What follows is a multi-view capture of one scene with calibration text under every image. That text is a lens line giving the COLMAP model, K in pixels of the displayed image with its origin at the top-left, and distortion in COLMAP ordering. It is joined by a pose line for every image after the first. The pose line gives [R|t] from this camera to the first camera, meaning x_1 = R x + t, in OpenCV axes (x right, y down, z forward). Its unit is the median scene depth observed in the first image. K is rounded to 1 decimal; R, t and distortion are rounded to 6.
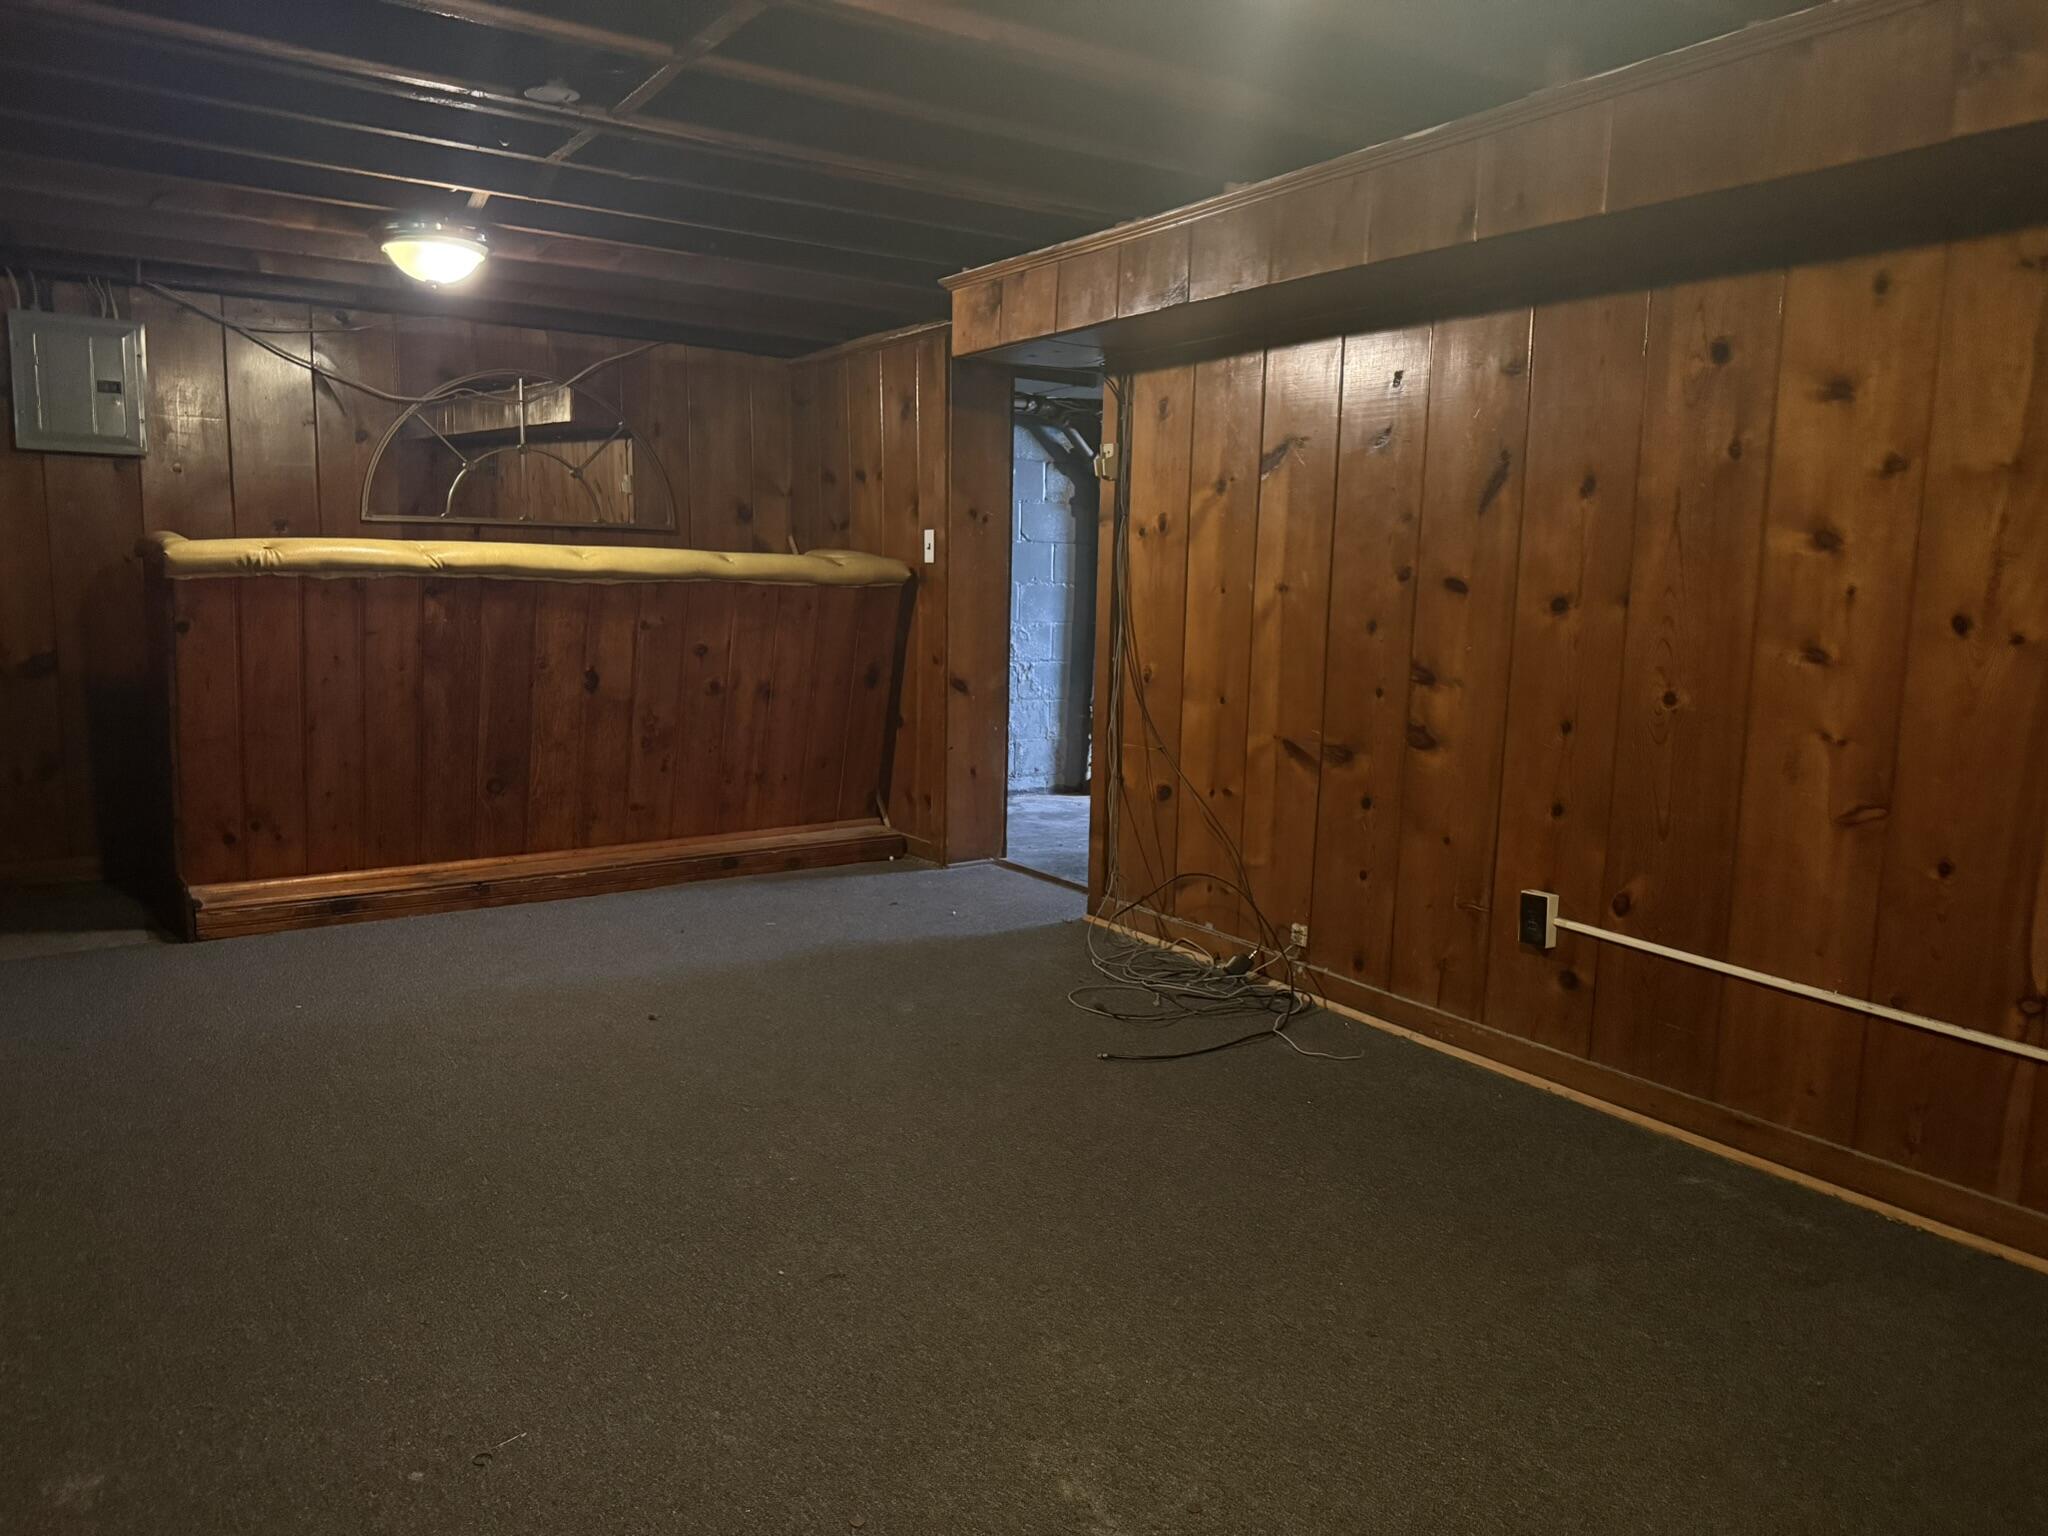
lens RADIAL K [[1434.2, 0, 1026.6], [0, 1434.2, 769.4], [0, 0, 1]] dist [0.102167, -0.148828]
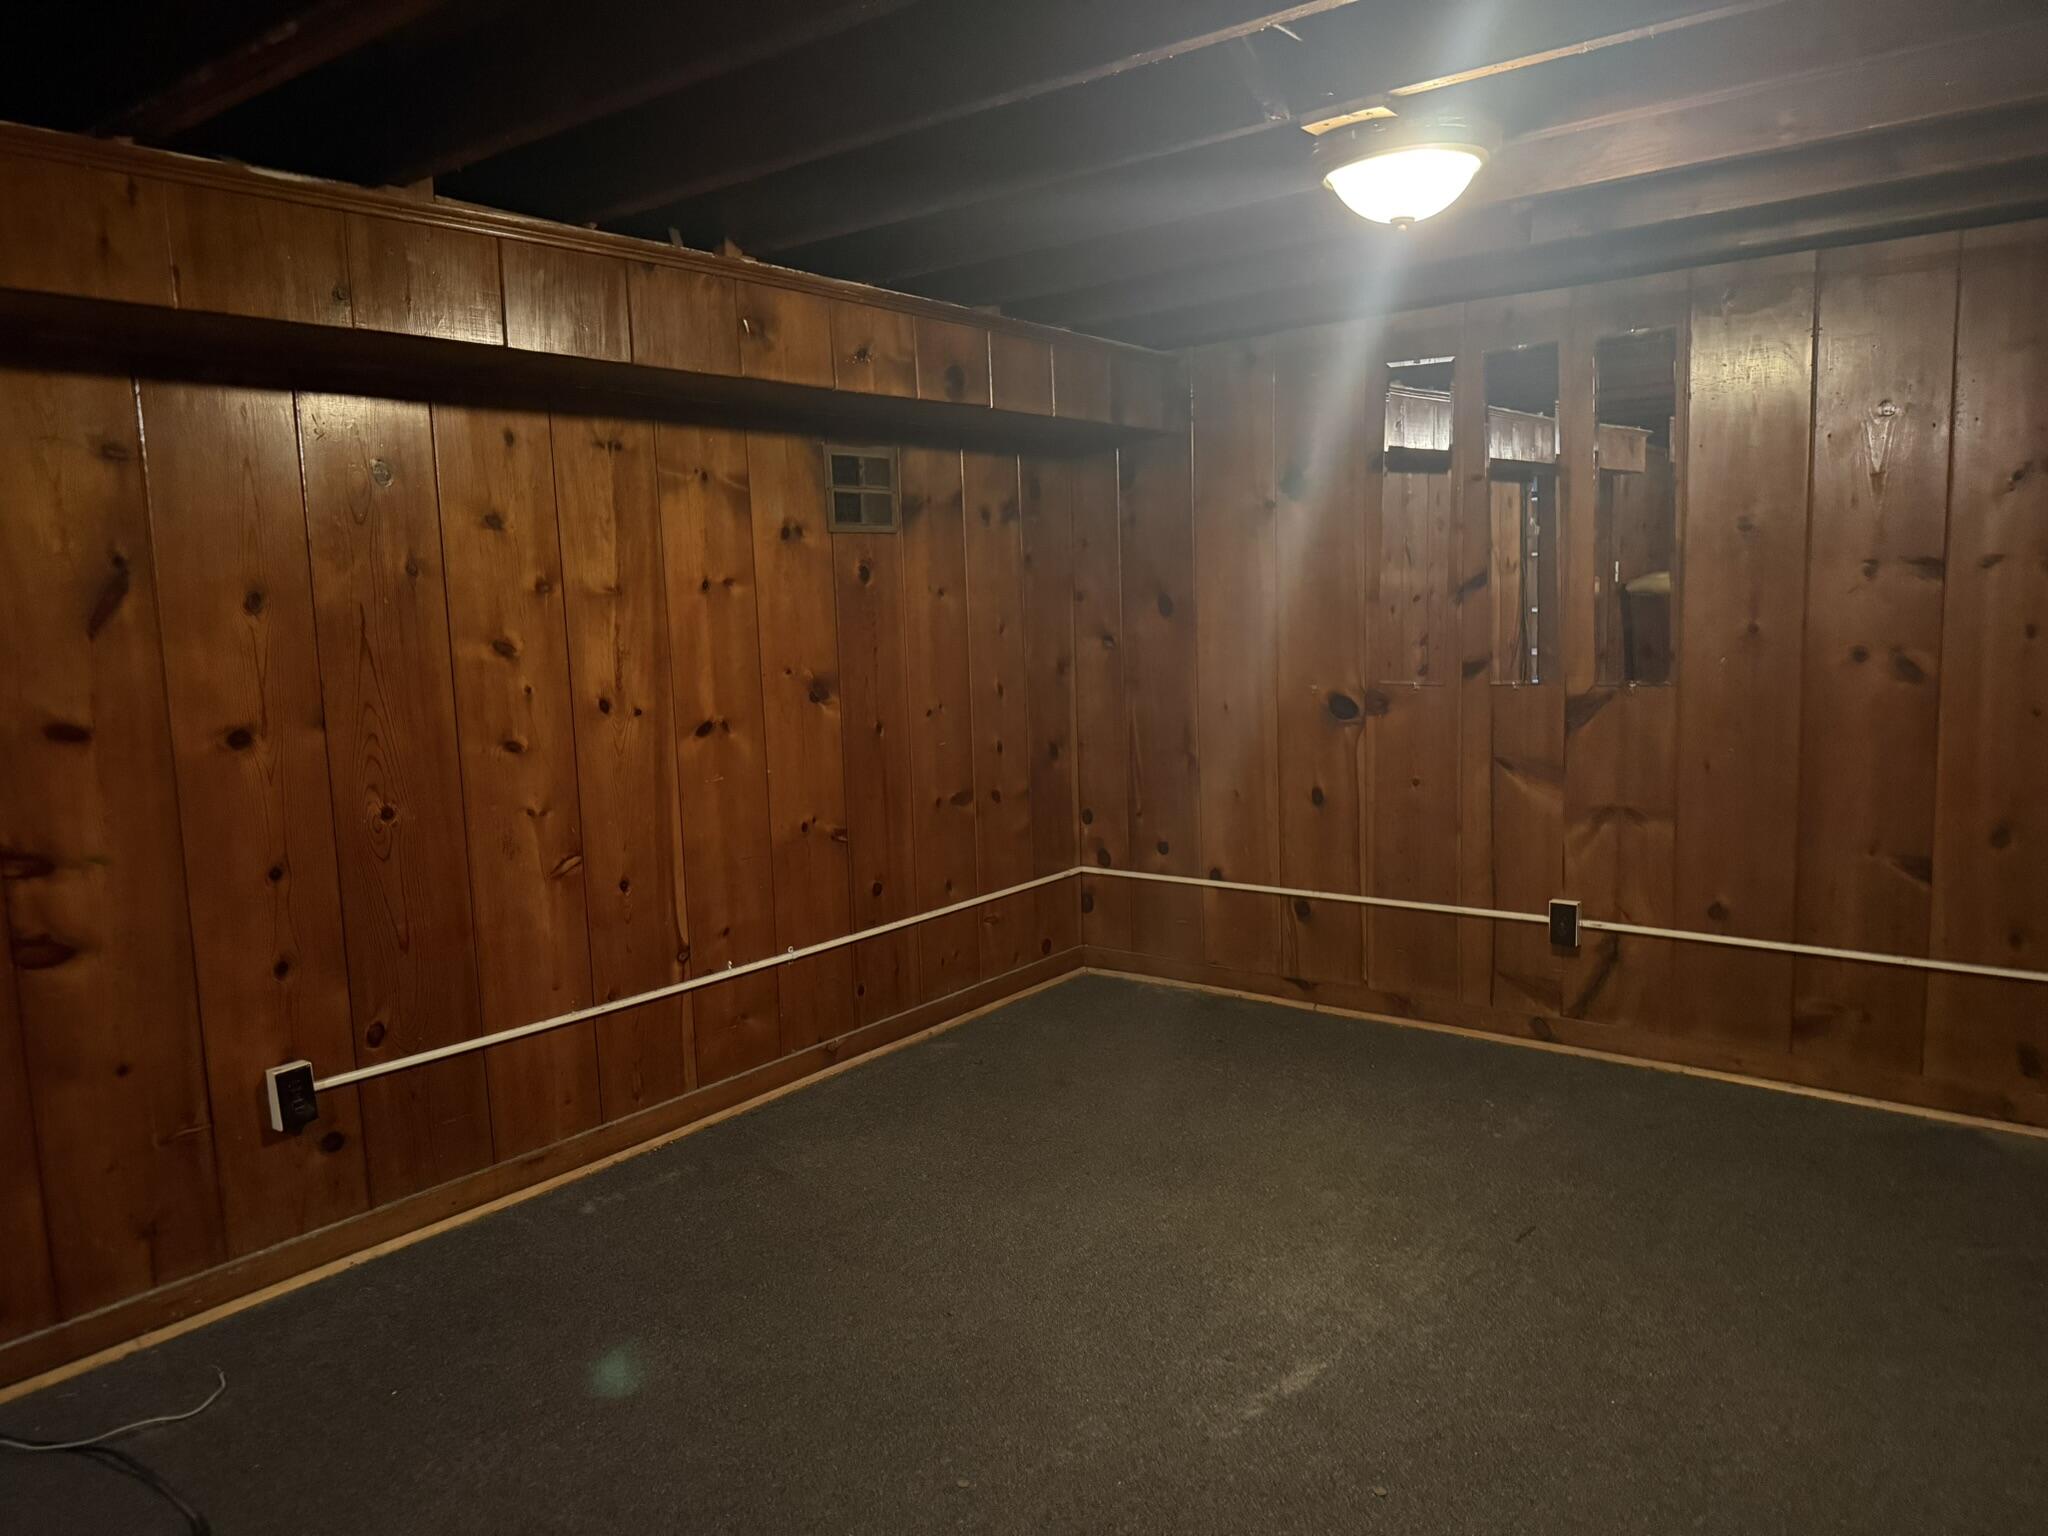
lens RADIAL K [[1434.2, 0, 1026.6], [0, 1434.2, 769.4], [0, 0, 1]] dist [0.102167, -0.148828]
pose [[-0.313191, -0.132728, 0.940370, -0.643642], [0.155191, 0.969723, 0.188557, -0.203090], [-0.936924, 0.204991, -0.283110, 0.889878]]
